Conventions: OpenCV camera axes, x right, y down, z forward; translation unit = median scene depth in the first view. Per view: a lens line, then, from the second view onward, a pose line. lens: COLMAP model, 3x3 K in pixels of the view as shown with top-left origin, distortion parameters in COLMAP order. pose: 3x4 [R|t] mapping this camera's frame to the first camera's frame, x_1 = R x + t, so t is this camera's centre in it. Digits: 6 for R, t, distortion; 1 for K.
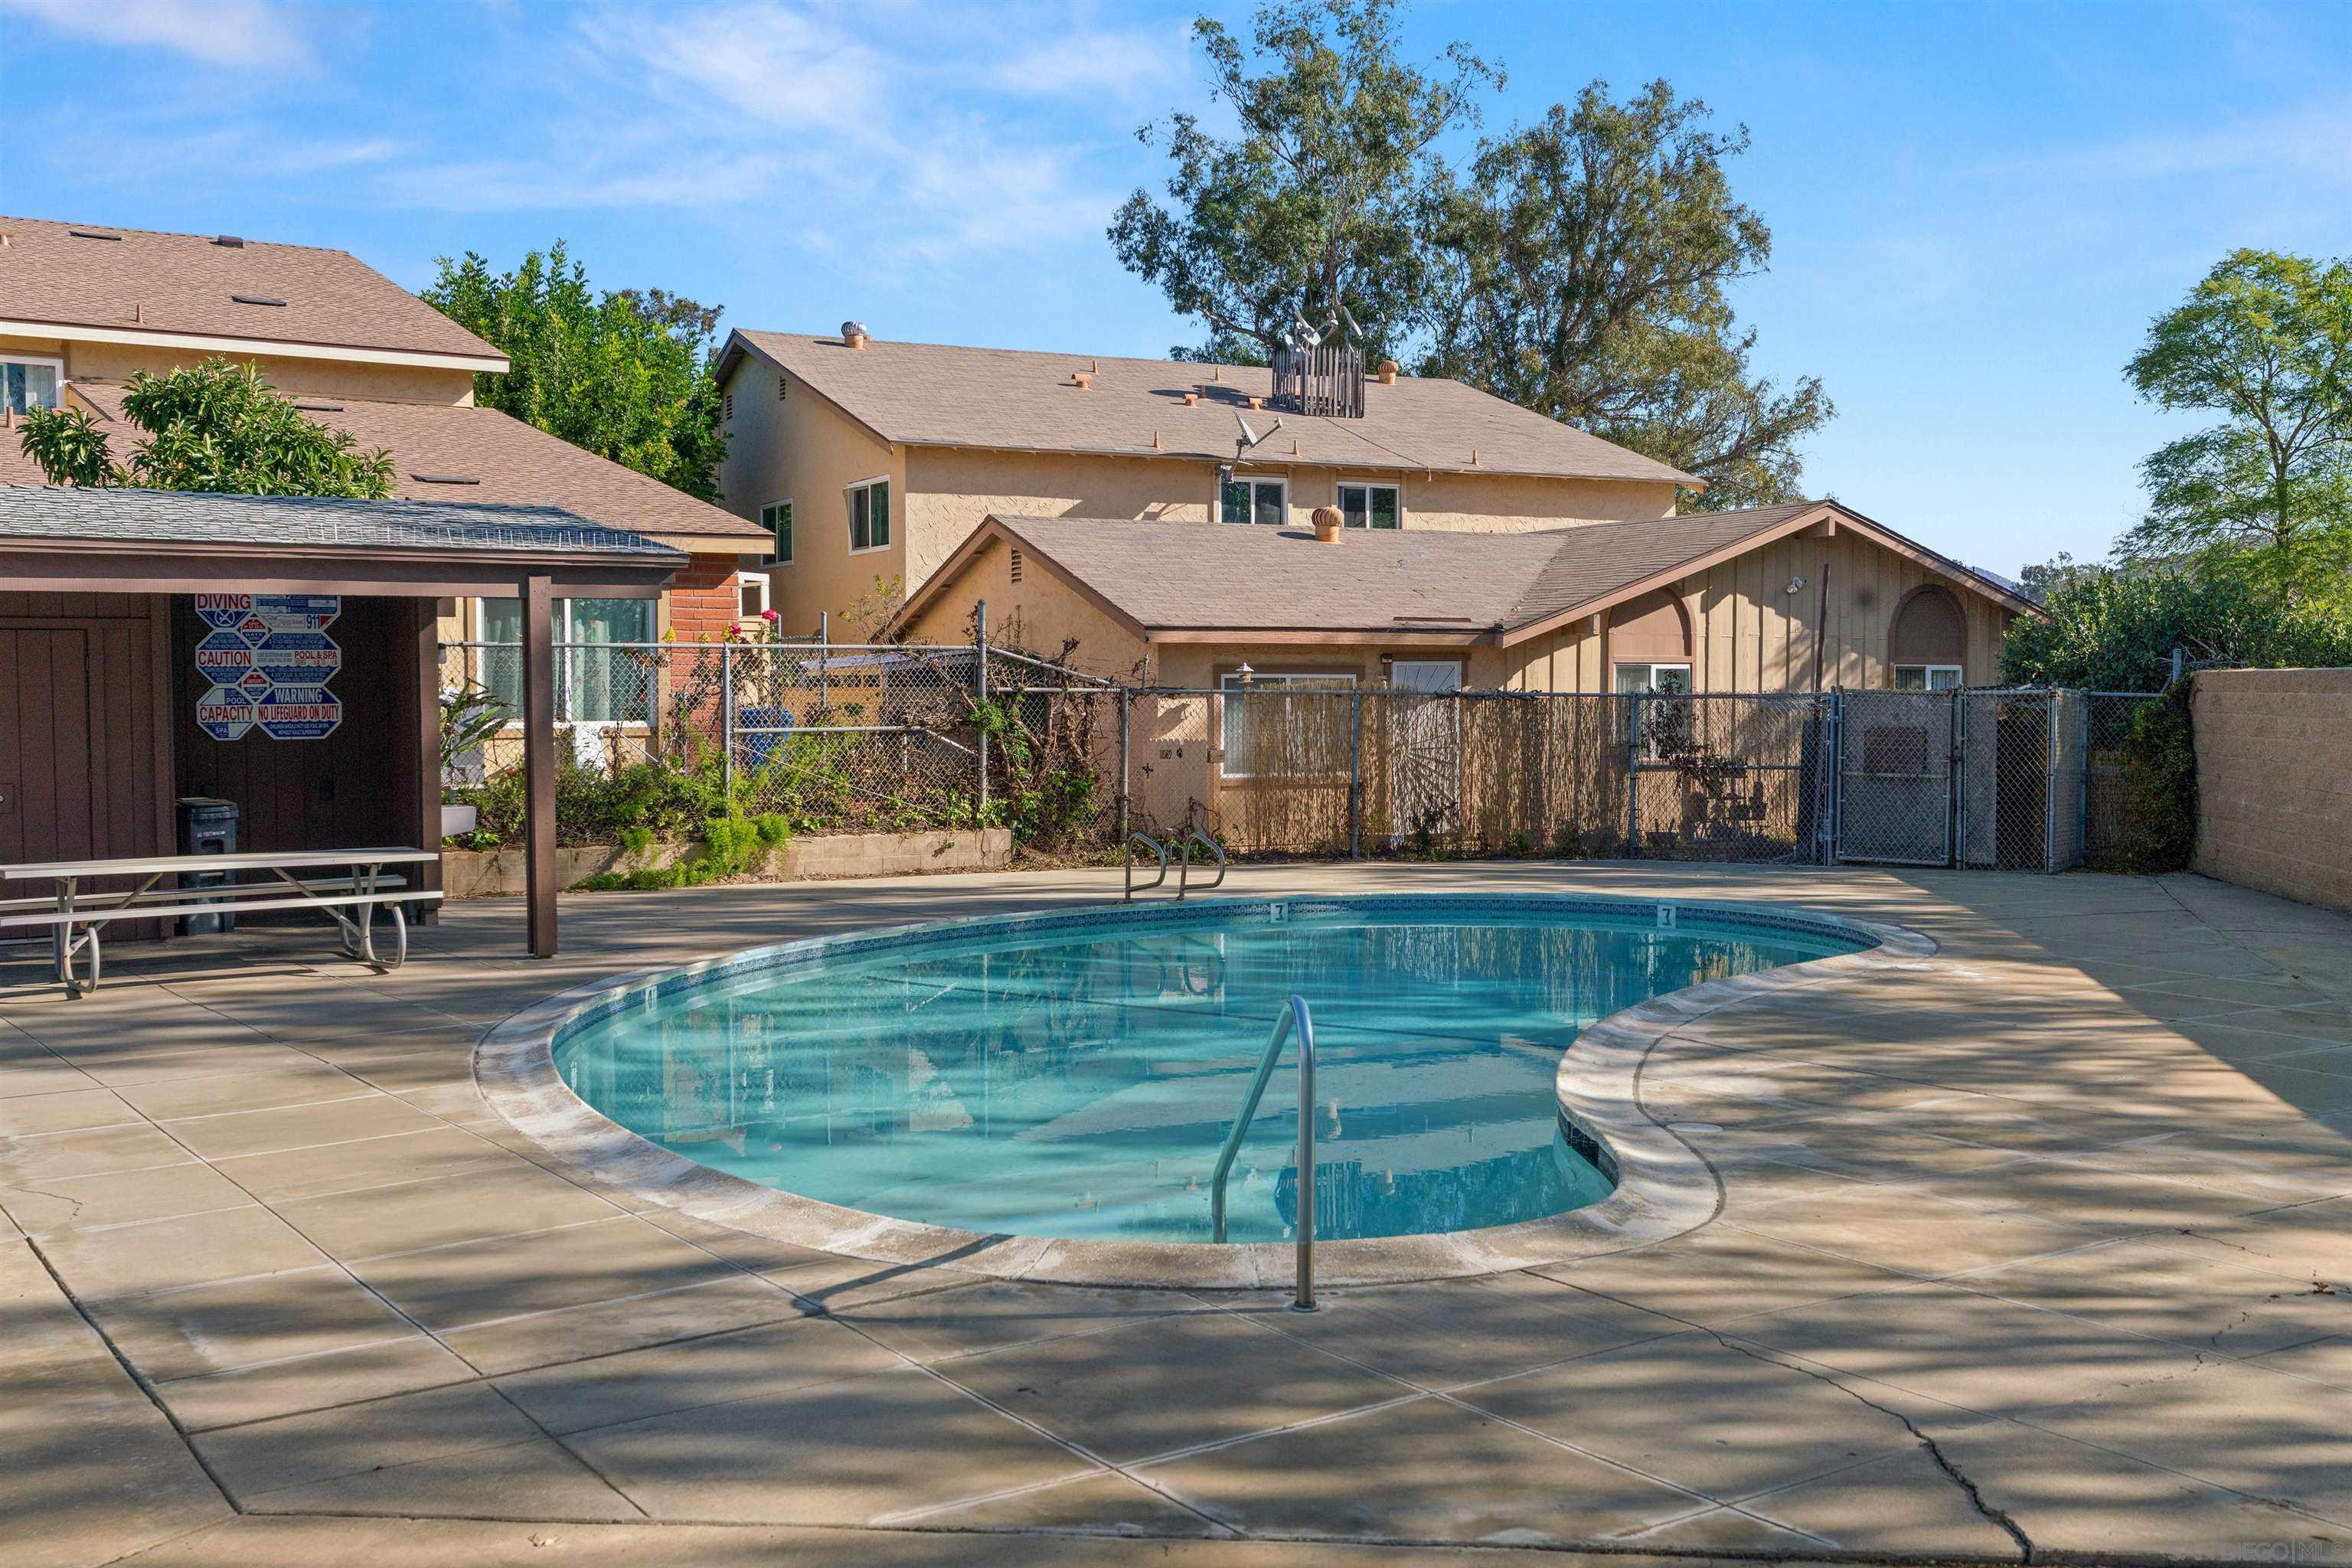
lens RADIAL K [[2351.6, 0, 1176.8], [0, 2351.6, 787.5], [0, 0, 1]] dist [0.010478, 0.000000]
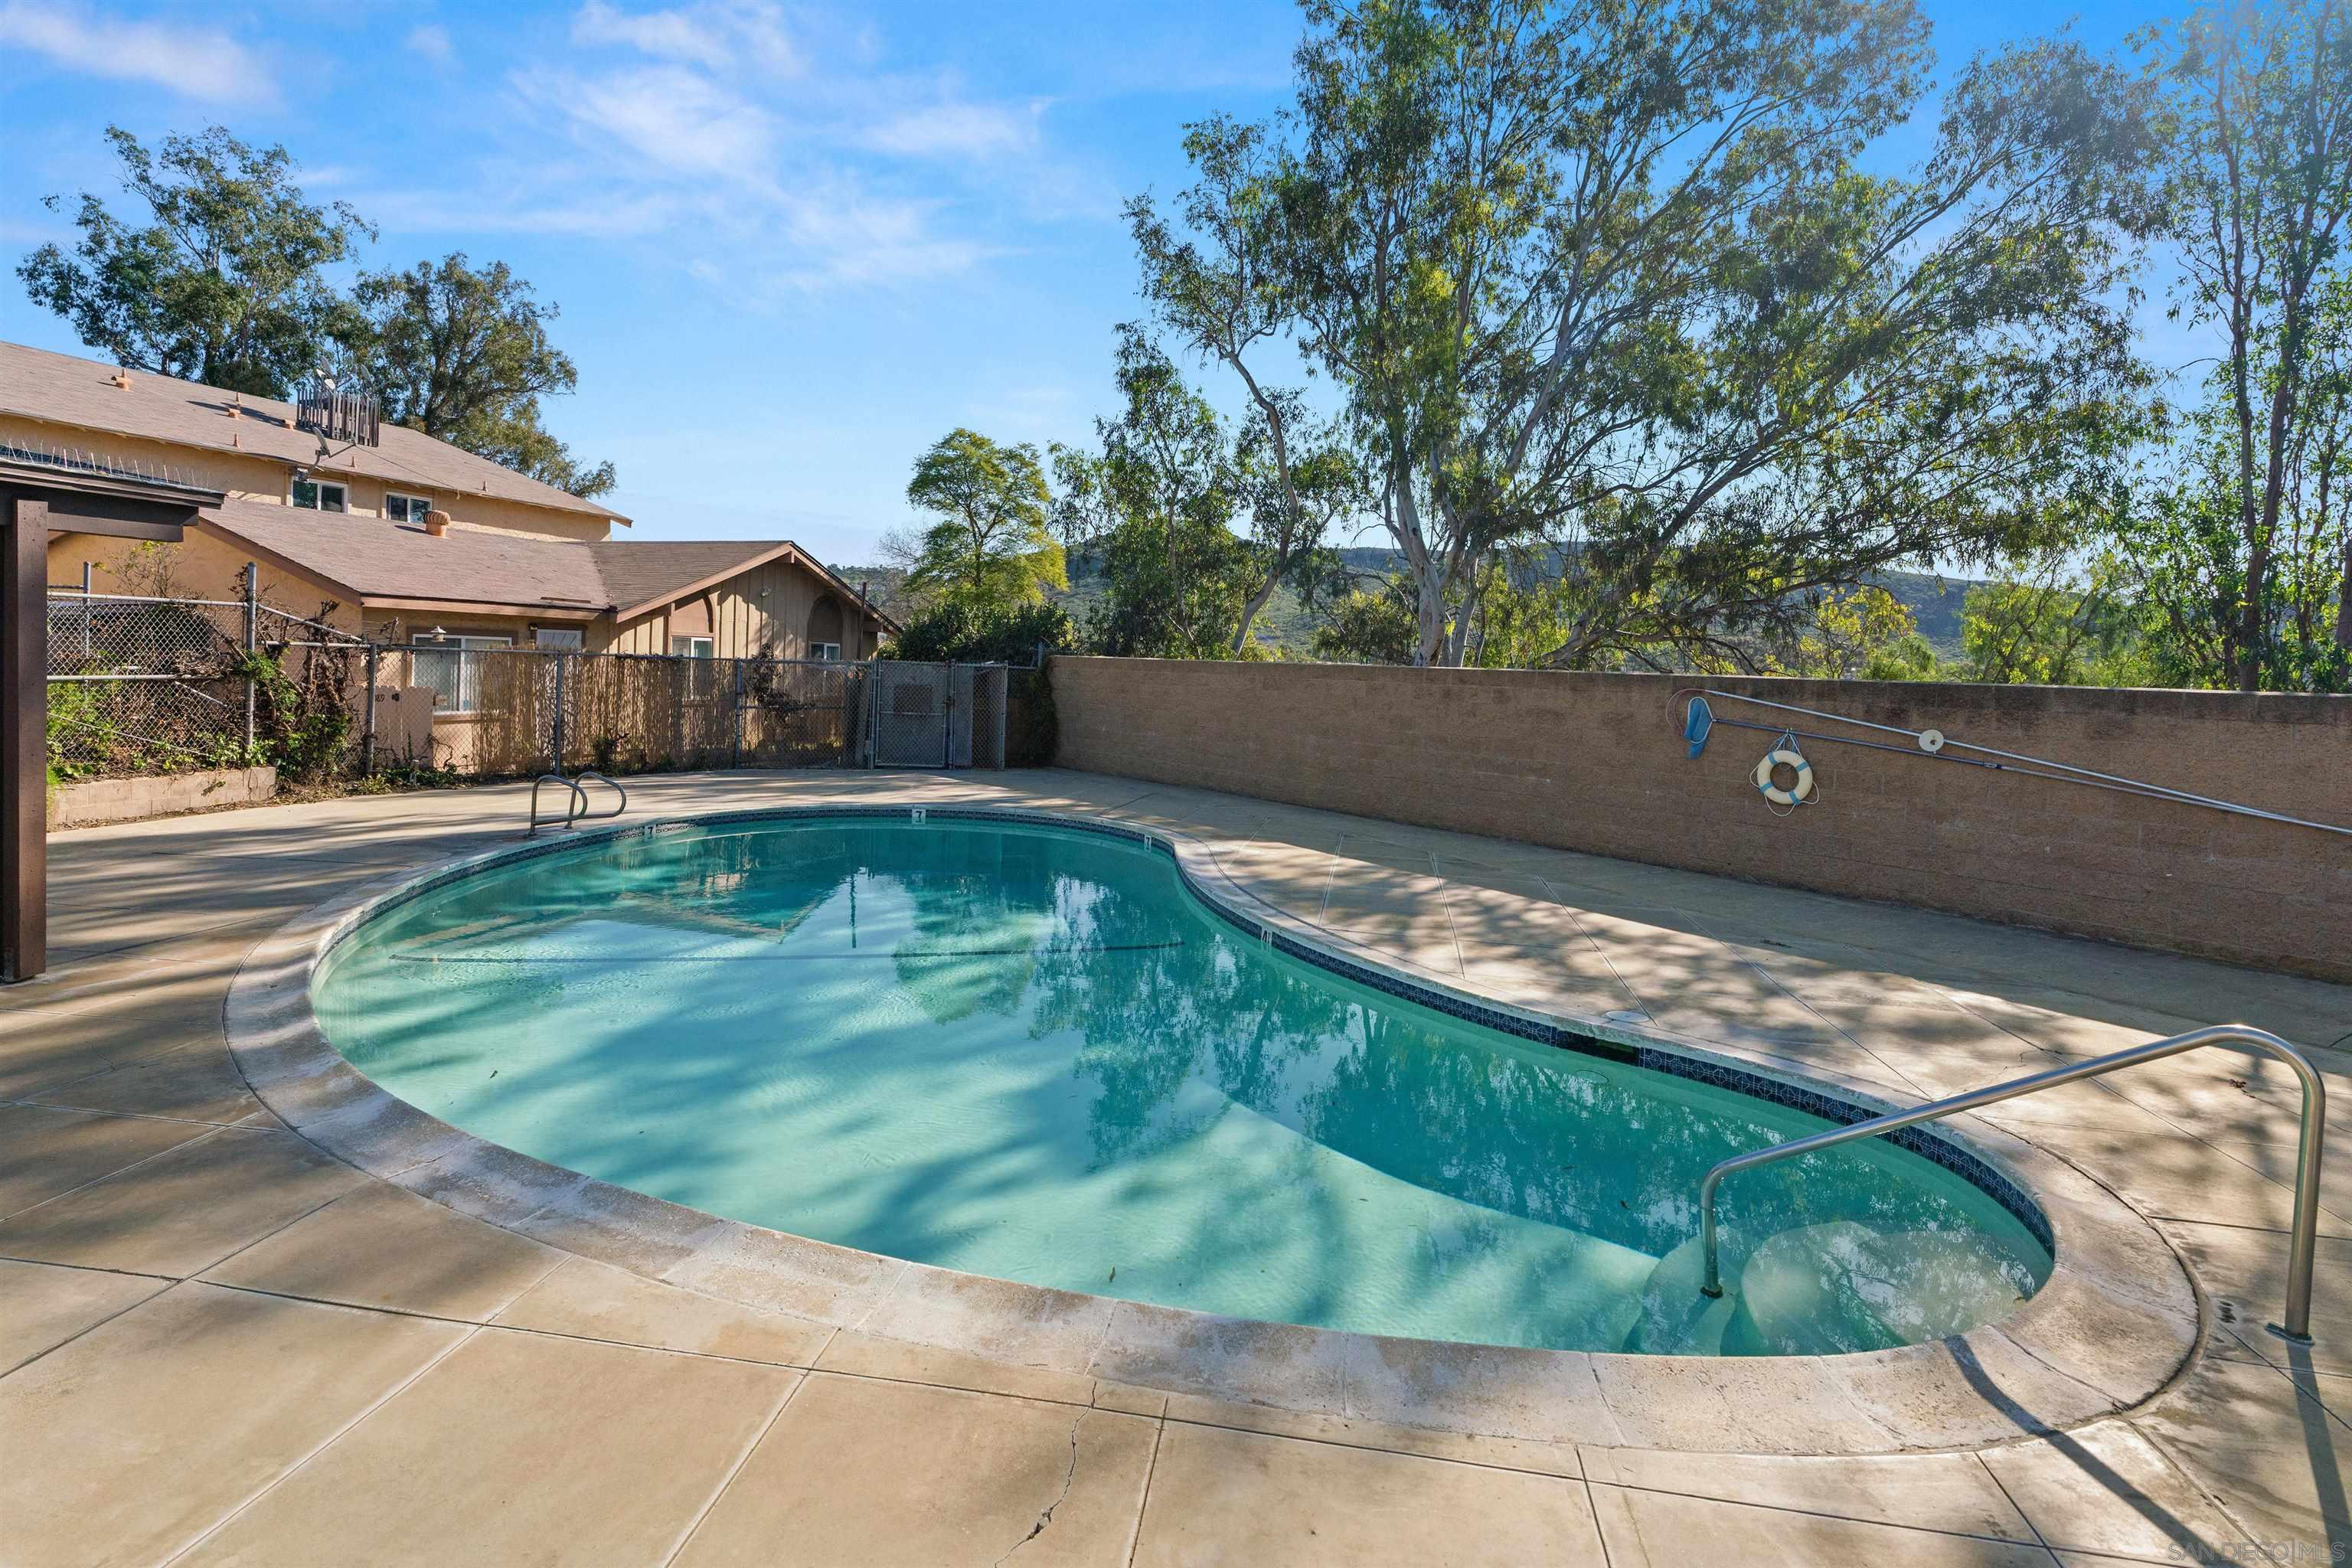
lens RADIAL K [[1225.5, 0, 1158.4], [0, 1225.5, 691.4], [0, 0, 1]] dist [-0.002447, 0.000314]
pose [[0.699038, 0.007202, 0.715048, -0.149968], [-0.002153, 0.999966, -0.007967, -0.011272], [-0.715081, 0.004030, 0.699030, 0.219805]]
